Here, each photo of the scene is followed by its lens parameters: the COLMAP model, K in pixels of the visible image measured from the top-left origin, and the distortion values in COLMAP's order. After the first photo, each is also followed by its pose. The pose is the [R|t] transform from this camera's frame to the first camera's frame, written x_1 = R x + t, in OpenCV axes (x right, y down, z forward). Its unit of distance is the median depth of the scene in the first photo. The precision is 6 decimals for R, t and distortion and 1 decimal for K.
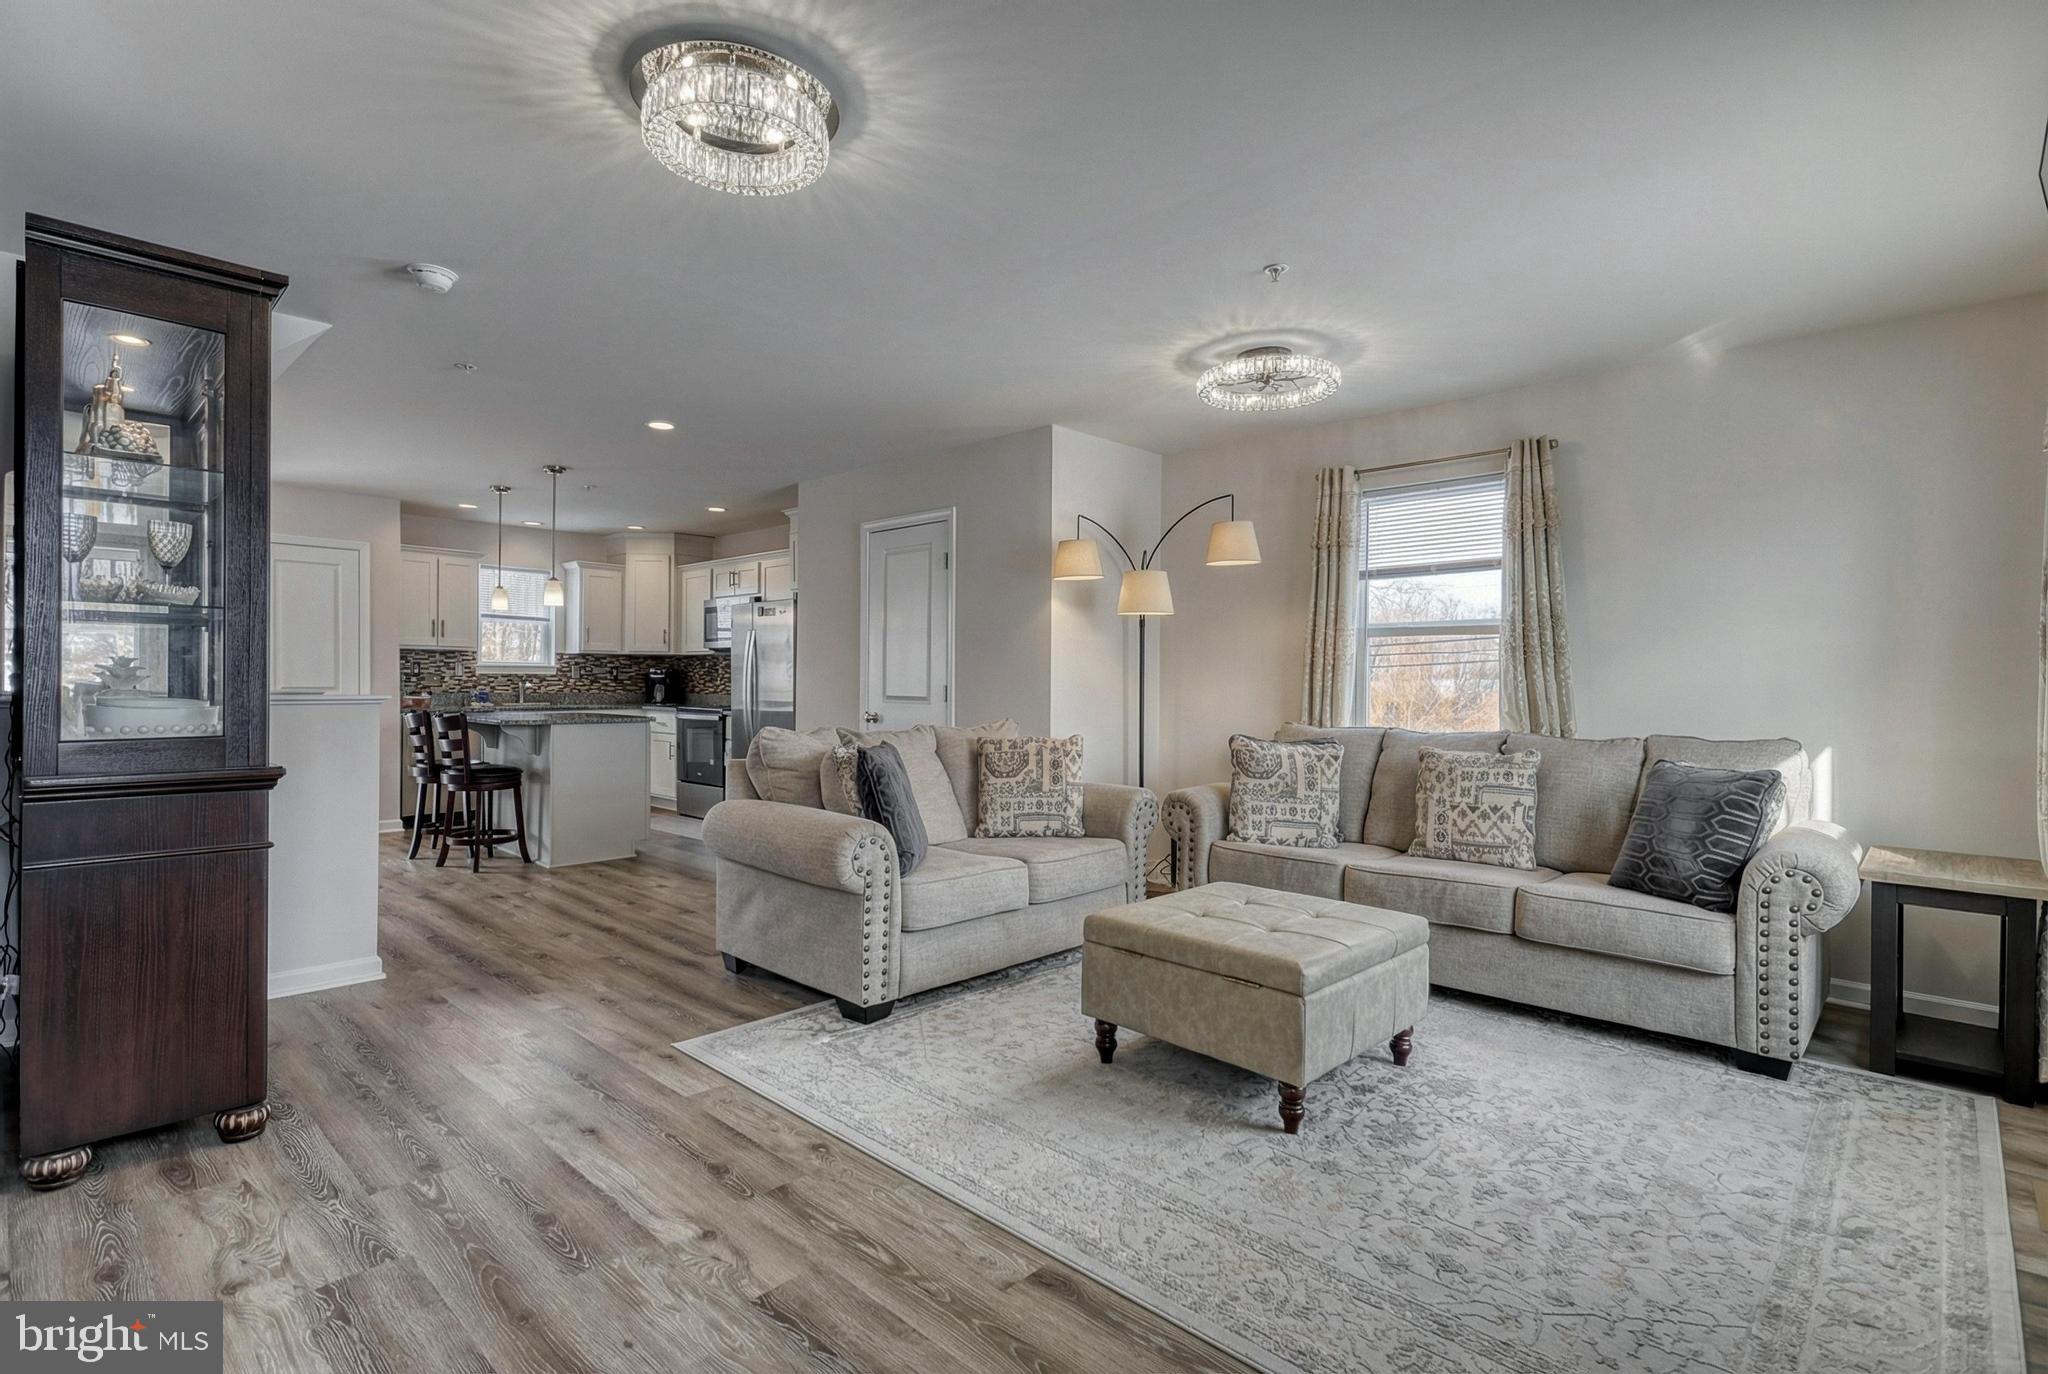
lens RADIAL K [[974.5, 0, 1022.9], [0, 974.5, 678.4], [0, 0, 1]] dist [-0.002448, -0.000421]
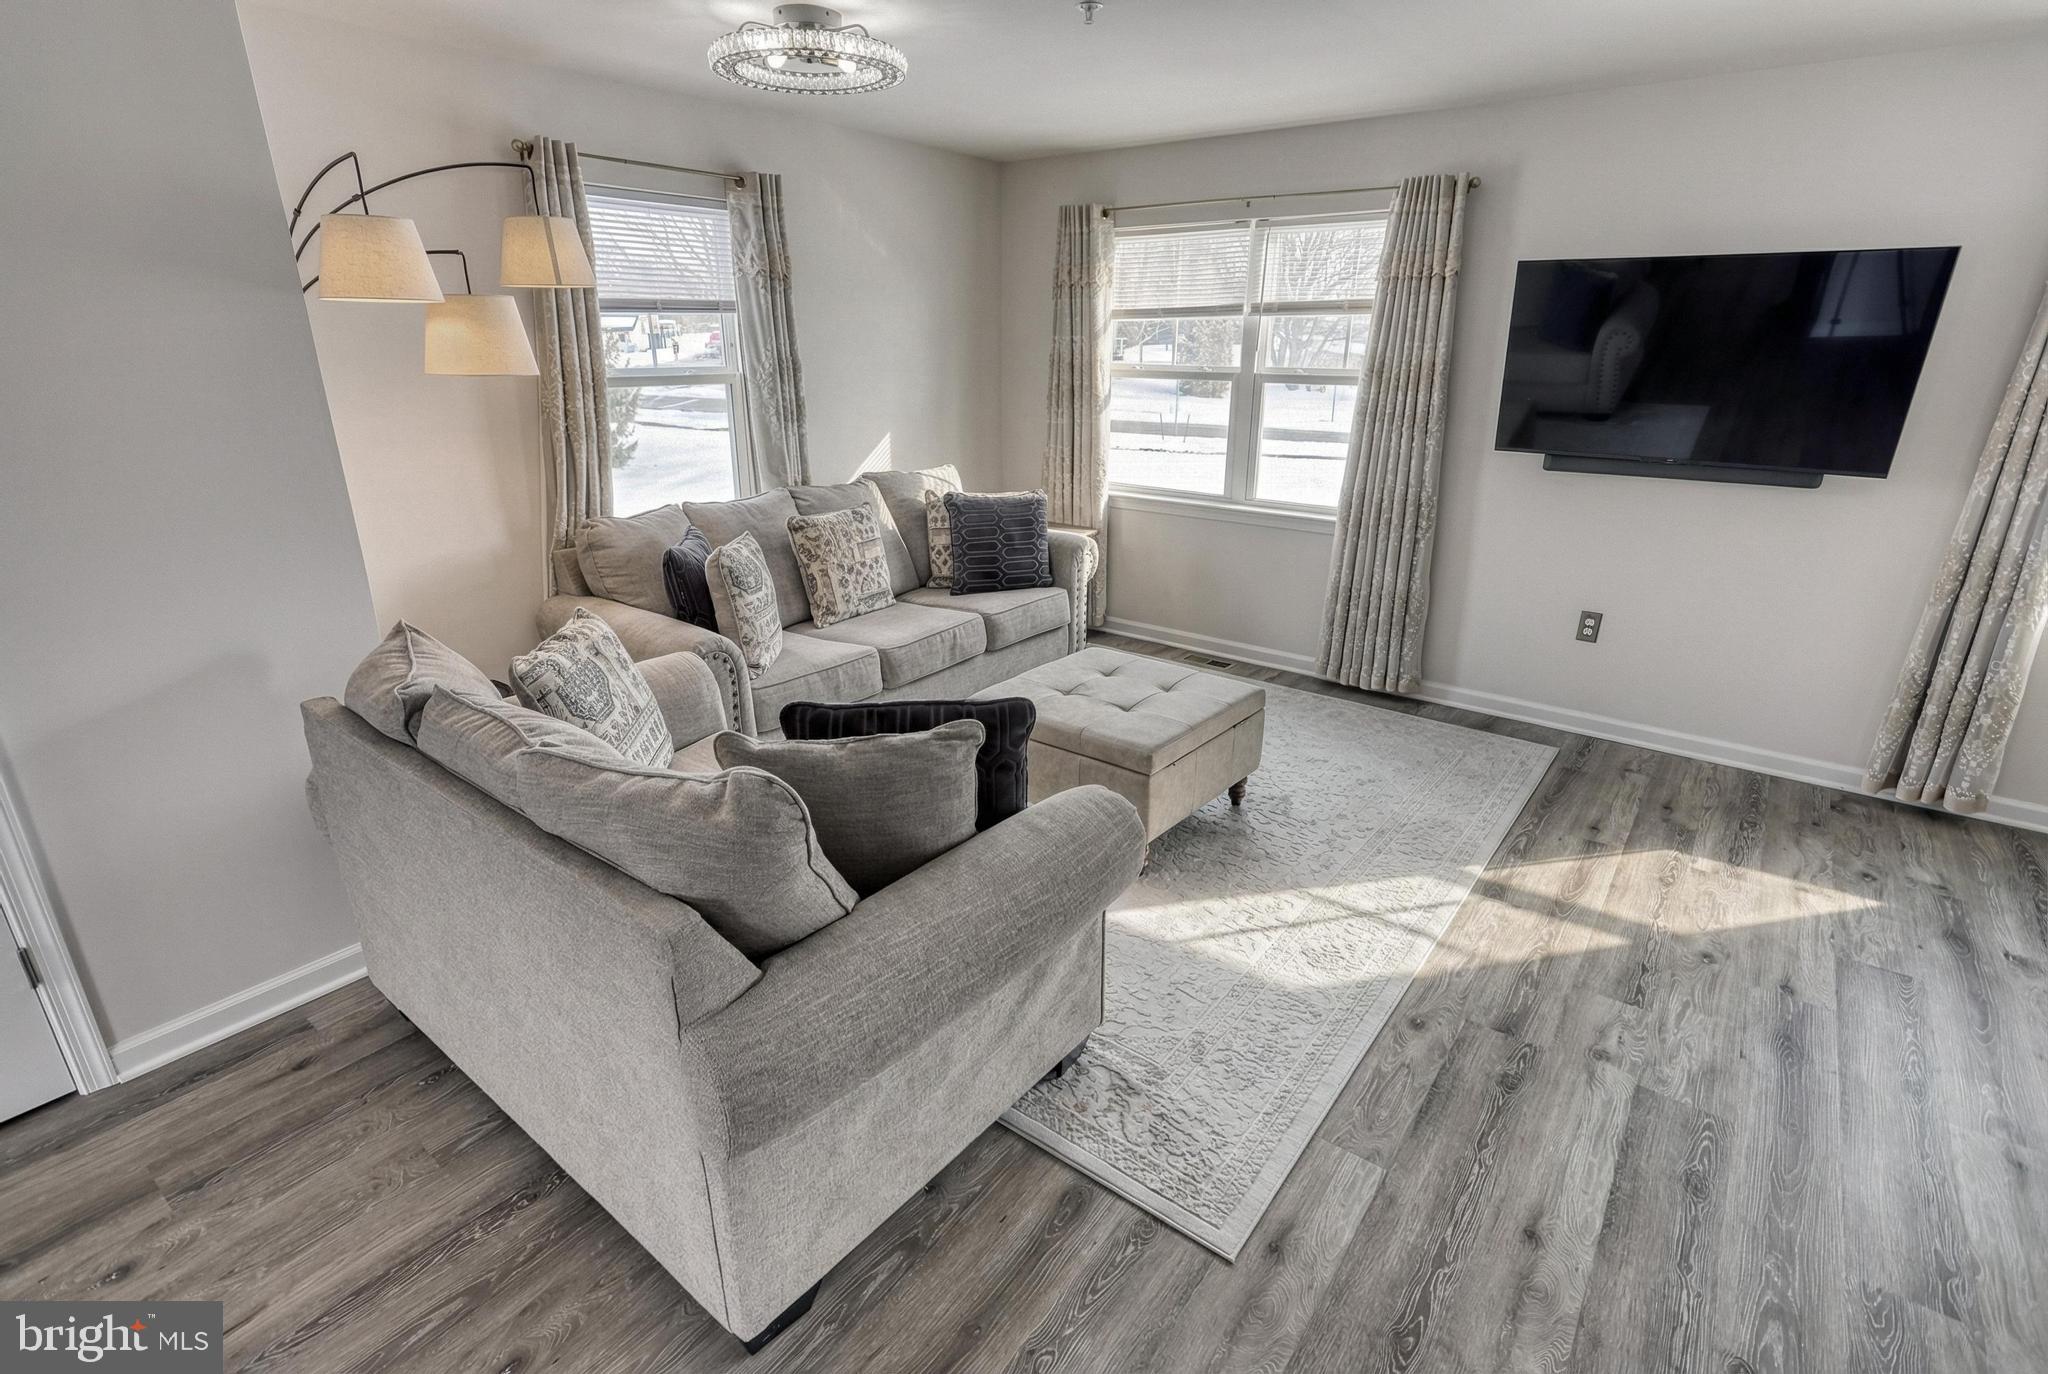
lens RADIAL K [[974.5, 0, 1022.9], [0, 974.5, 678.4], [0, 0, 1]] dist [-0.002448, -0.000421]
pose [[-0.101039, -0.338022, 0.935699, -1.219081], [-0.006377, 0.940713, 0.339144, -0.232794], [-0.994862, 0.028299, -0.097205, 1.844491]]
